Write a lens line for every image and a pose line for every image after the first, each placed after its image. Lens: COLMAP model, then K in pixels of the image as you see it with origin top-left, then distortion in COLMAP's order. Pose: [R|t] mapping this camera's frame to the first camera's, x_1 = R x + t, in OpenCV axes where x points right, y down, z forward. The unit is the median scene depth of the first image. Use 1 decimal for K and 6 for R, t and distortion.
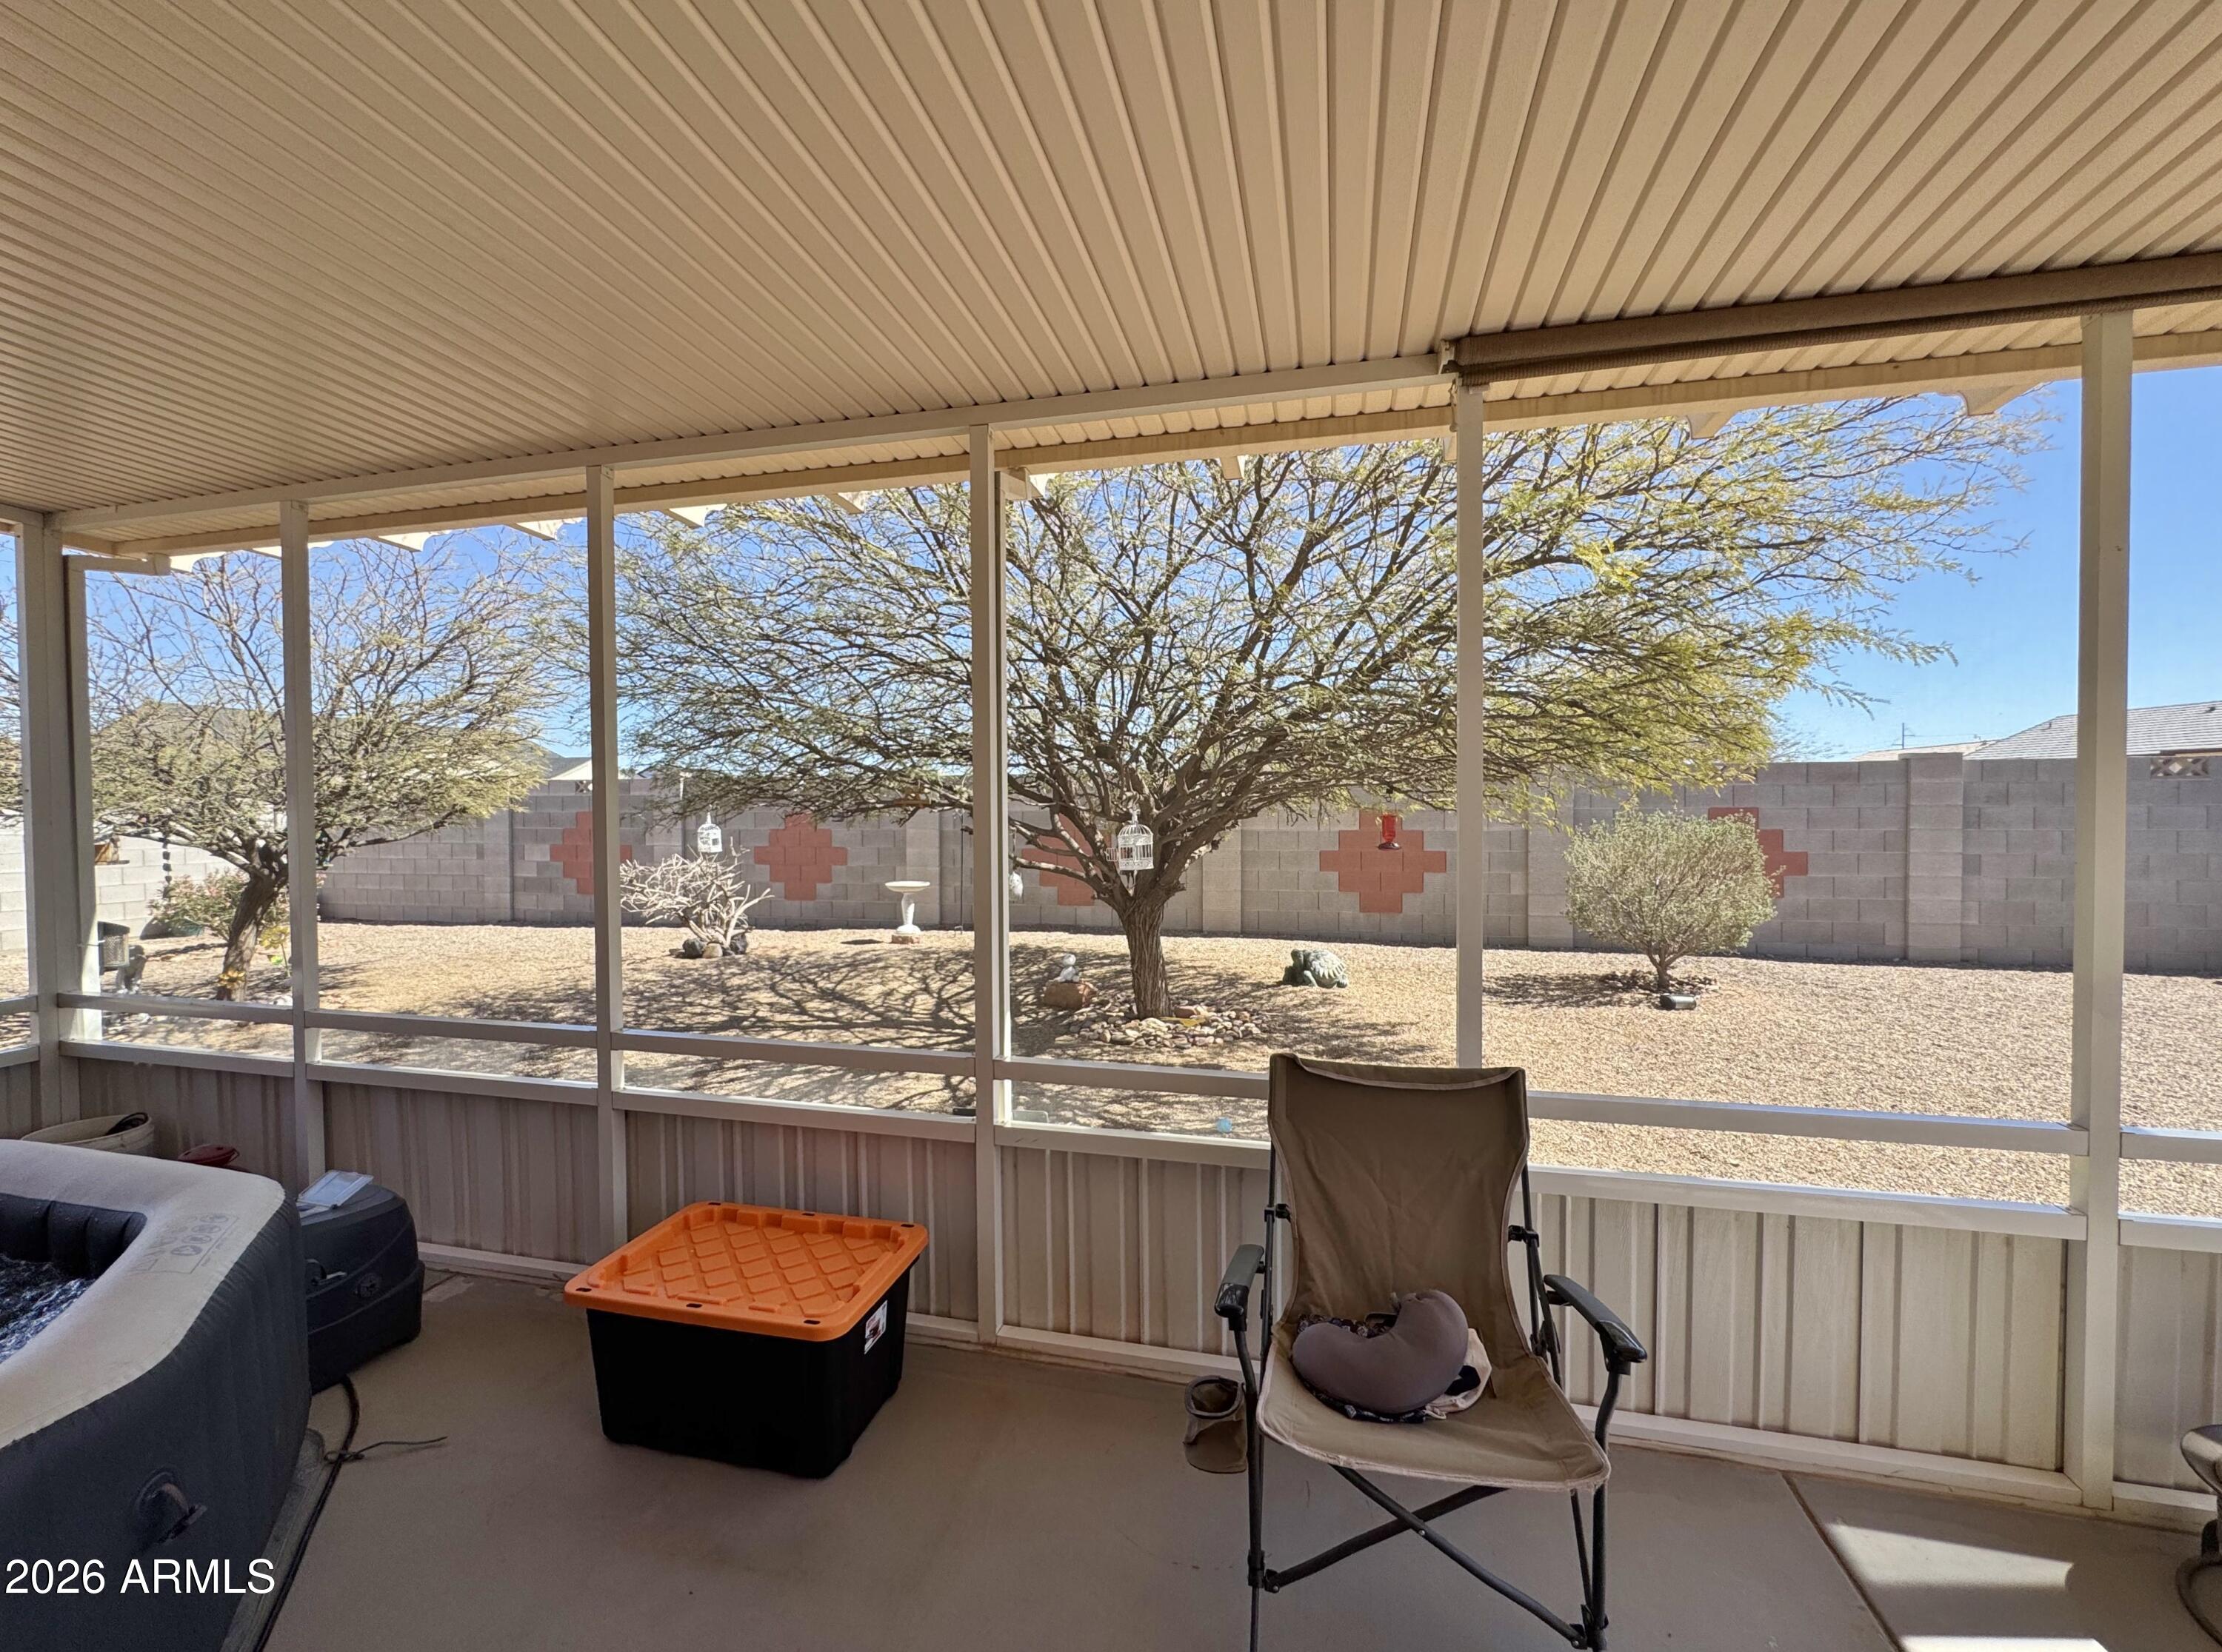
lens RADIAL K [[895.4, 0, 1096.6], [0, 895.4, 832.5], [0, 0, 1]] dist [-0.003367, 0.000057]
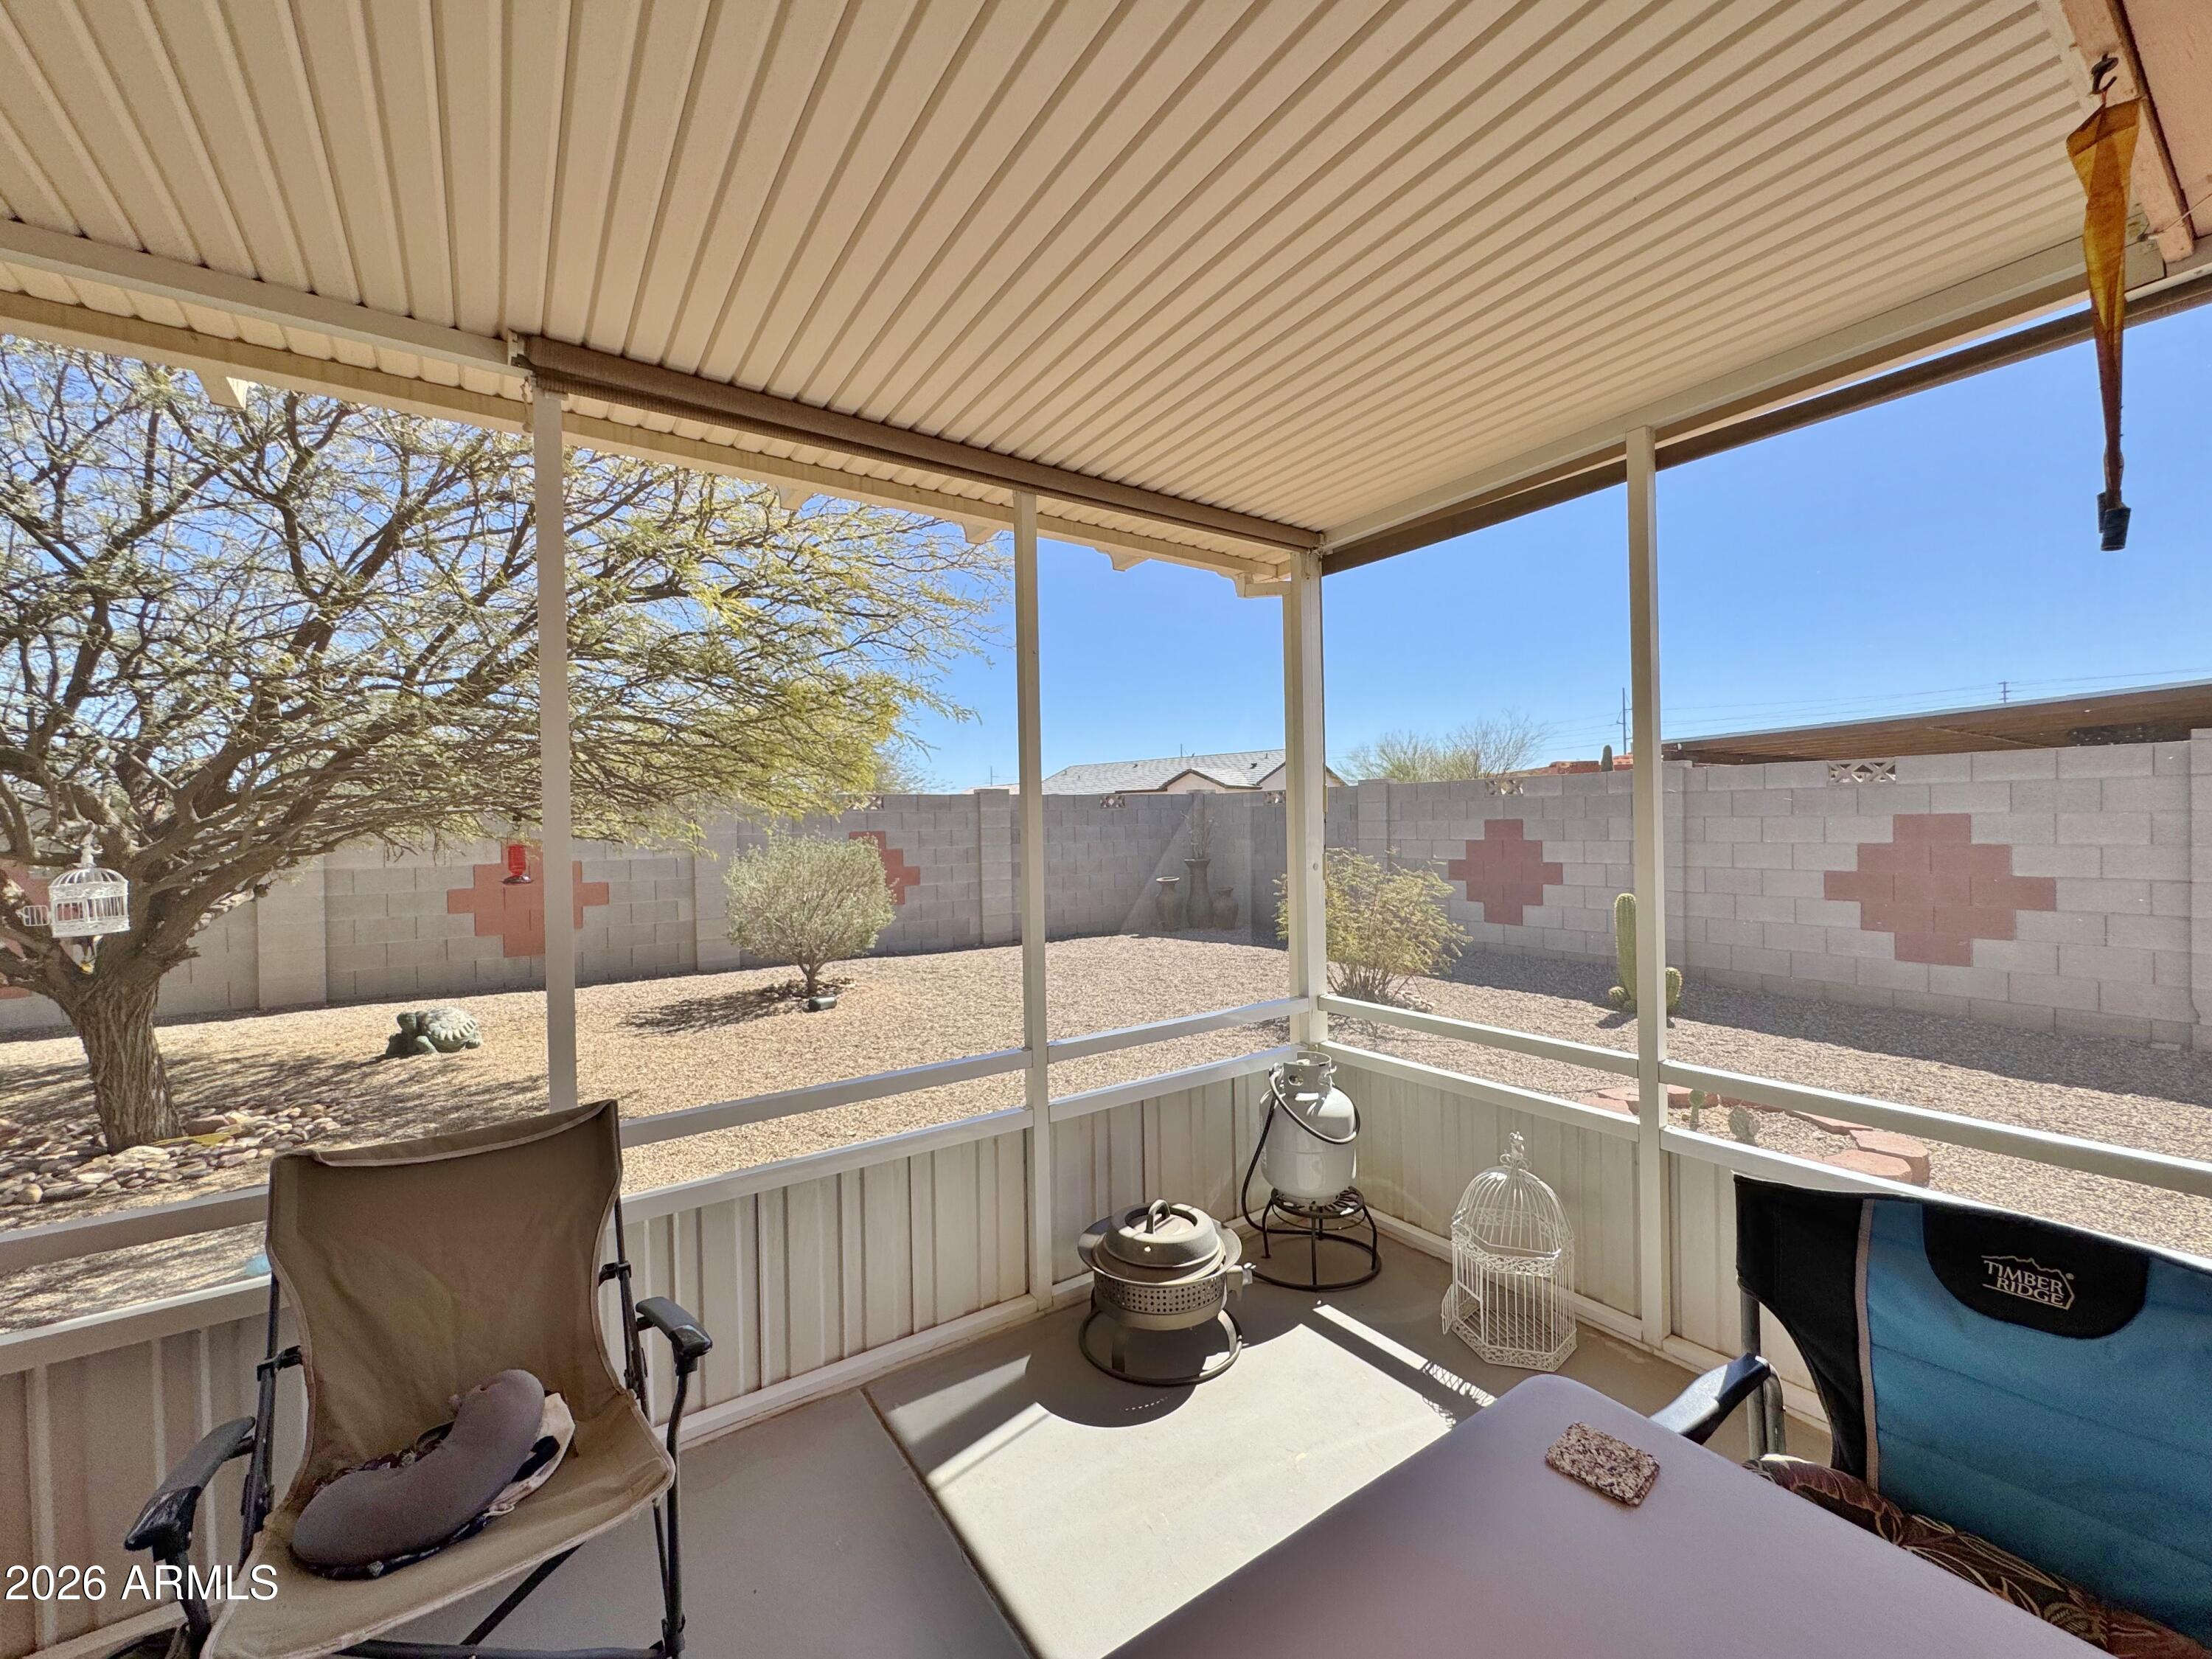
lens RADIAL K [[891.5, 0, 1092.8], [0, 891.5, 834.8], [0, 0, 1]] dist [-0.003367, 0.000057]
pose [[0.662781, -0.017482, 0.748609, 0.050996], [0.039340, 0.999160, -0.011496, 0.003509], [-0.747779, 0.037069, 0.662912, -0.024597]]
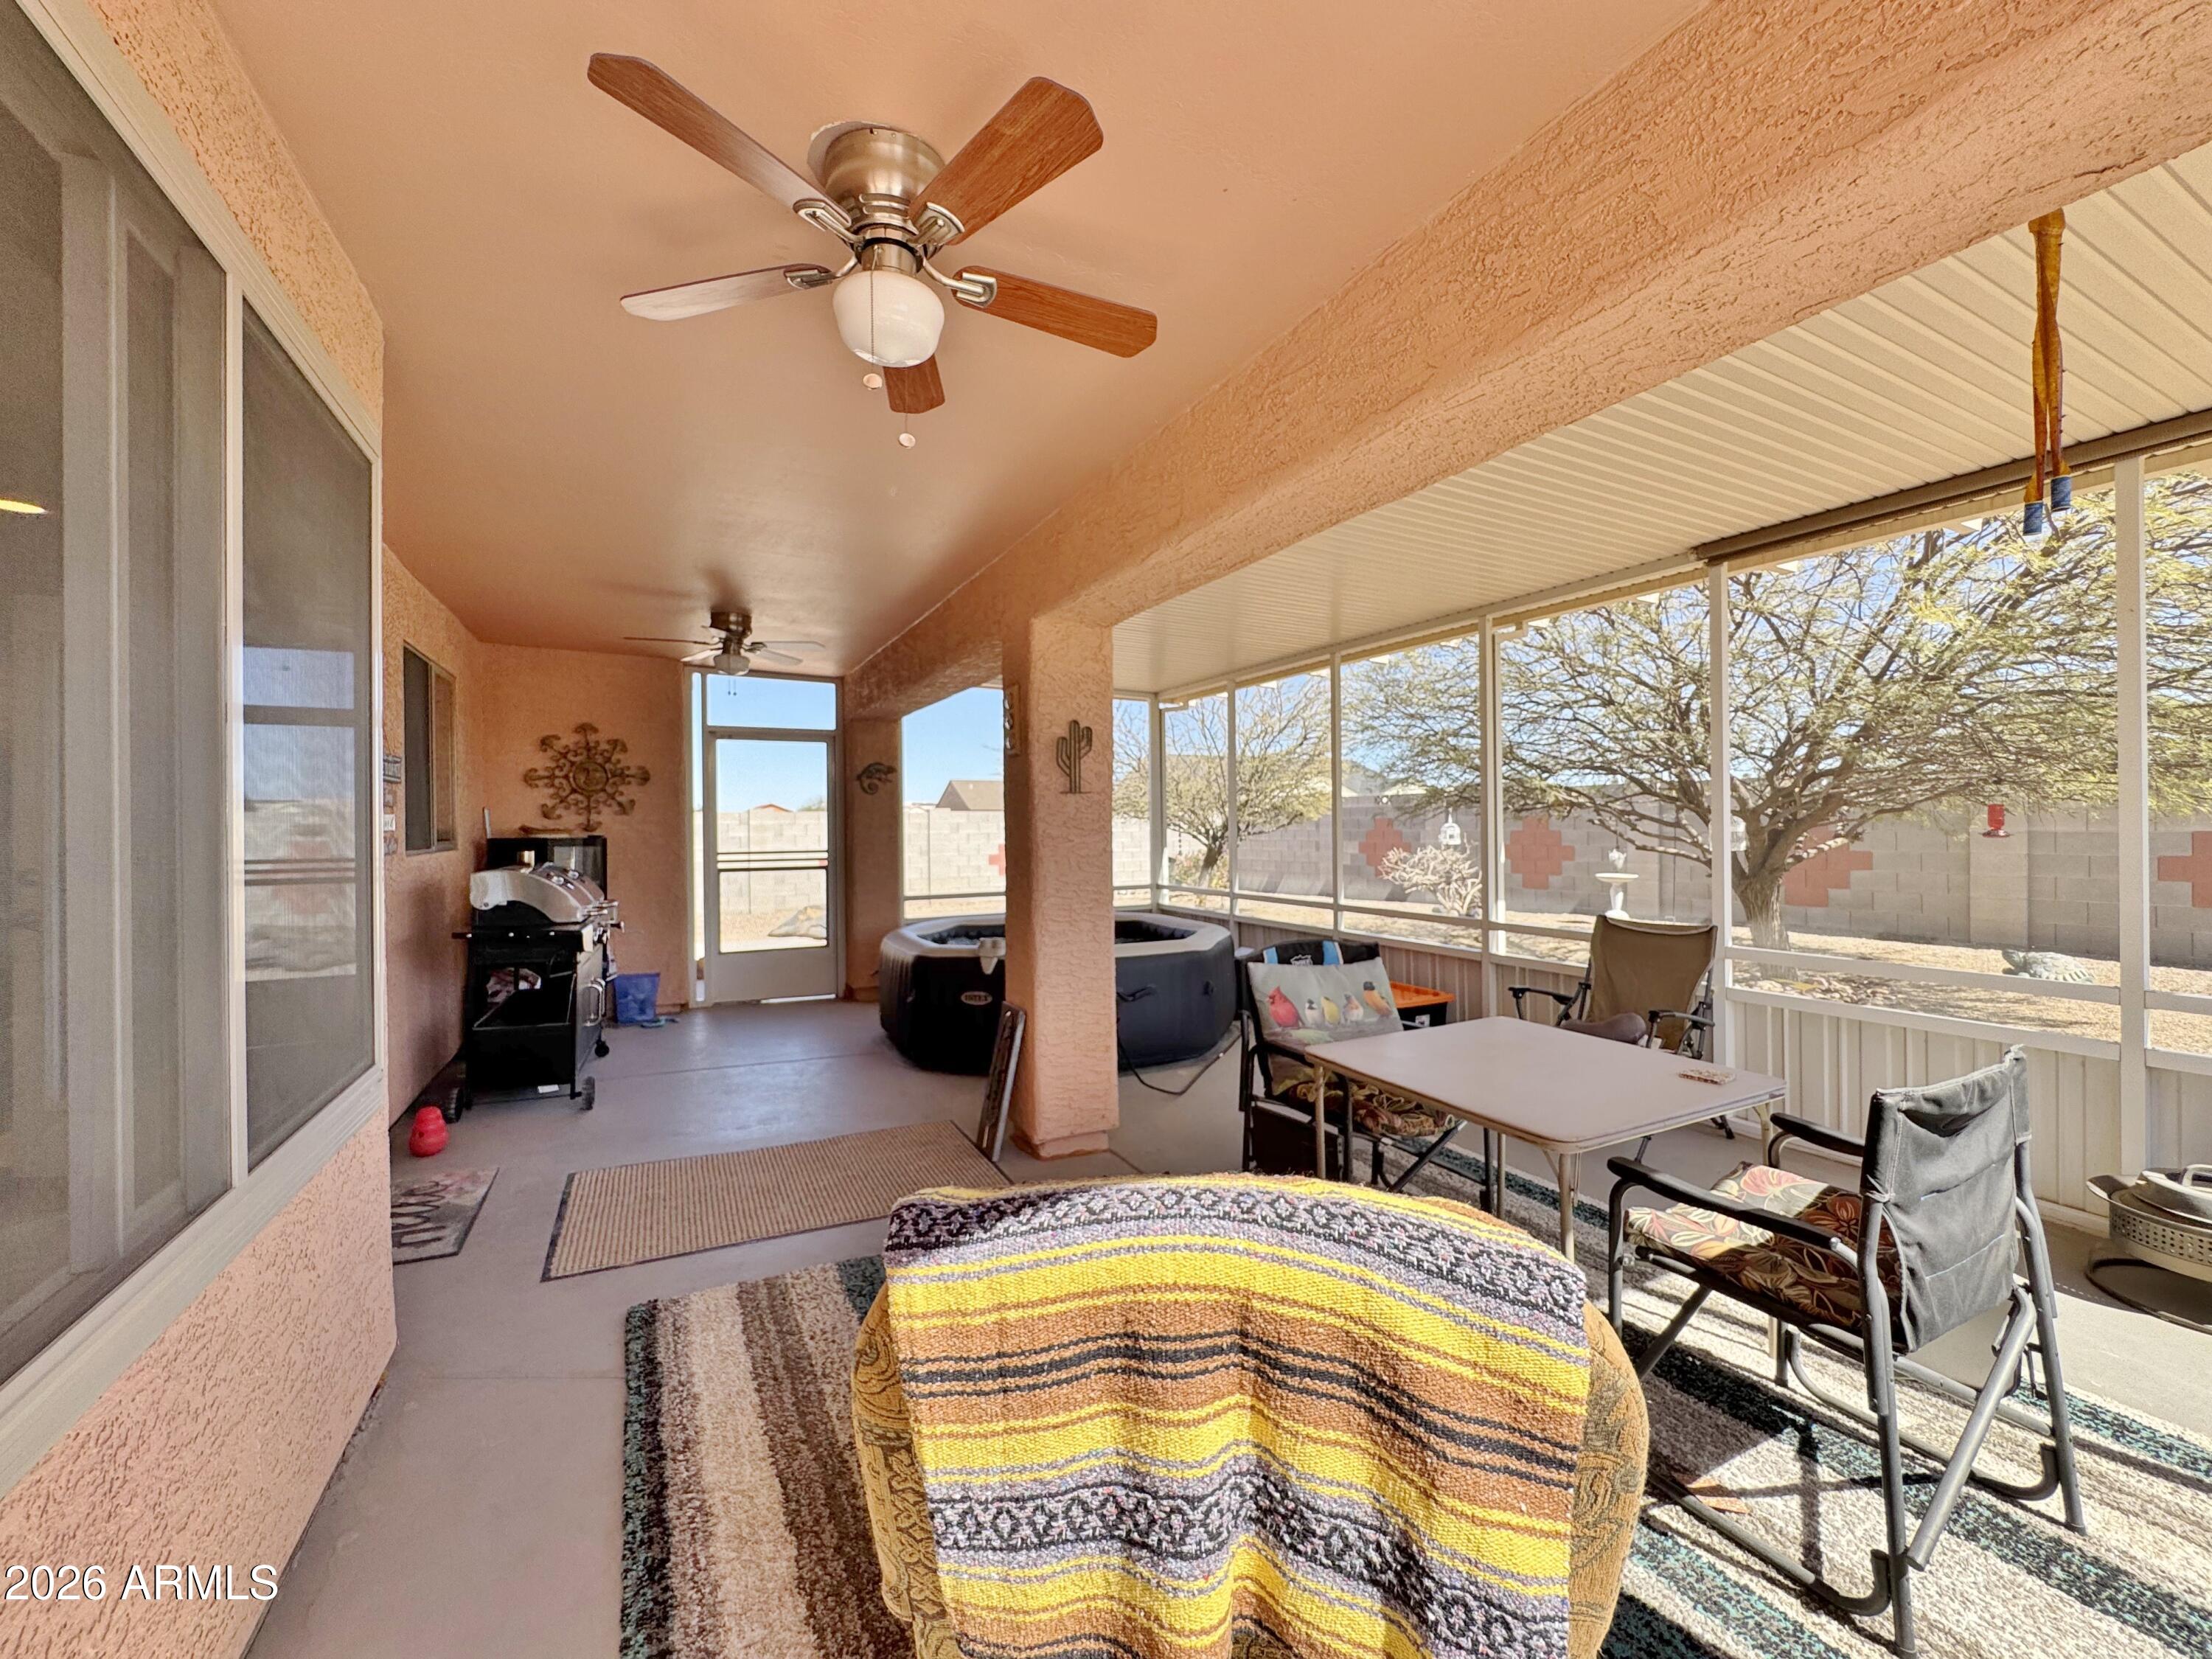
lens RADIAL K [[891.5, 0, 1119.8], [0, 891.5, 822.0], [0, 0, 1]] dist [-0.003367, 0.000057]
pose [[0.668611, -0.004307, -0.743600, 0.559592], [-0.015908, 0.999672, -0.020094, 0.053500], [0.743442, 0.025264, 0.668323, -0.673342]]
